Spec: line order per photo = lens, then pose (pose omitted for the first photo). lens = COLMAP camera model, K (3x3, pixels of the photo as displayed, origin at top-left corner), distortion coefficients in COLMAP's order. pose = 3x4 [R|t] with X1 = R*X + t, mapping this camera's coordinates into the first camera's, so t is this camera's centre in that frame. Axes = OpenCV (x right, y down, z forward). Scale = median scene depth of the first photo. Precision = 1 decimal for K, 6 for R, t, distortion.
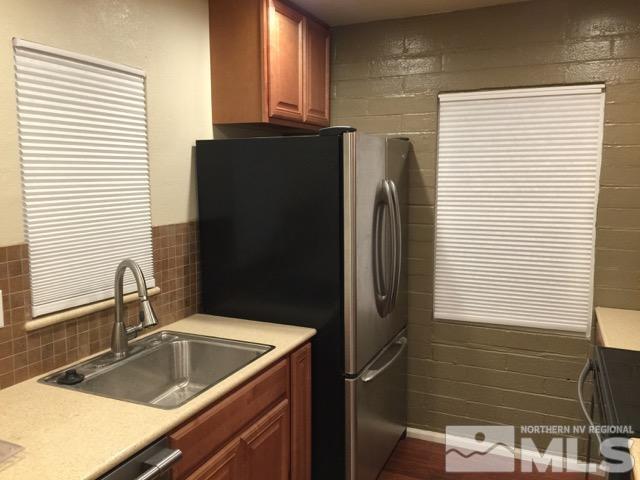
lens RADIAL K [[548.3, 0, 320.0], [0, 548.3, 240.0], [0, 0, 1]] dist [0.094987, -0.139651]
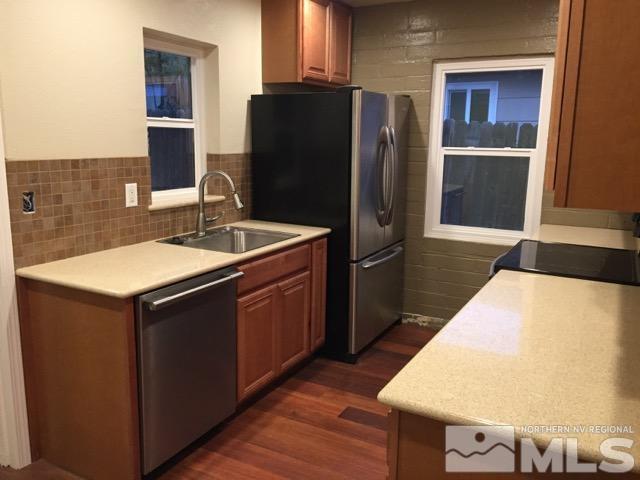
lens RADIAL K [[548.3, 0, 320.0], [0, 548.3, 240.0], [0, 0, 1]] dist [0.094987, -0.139651]
pose [[0.996448, 0.029148, -0.079000, 0.073343], [-0.023964, 0.997546, 0.065783, 0.090520], [0.080723, -0.063656, 0.994702, -0.405447]]
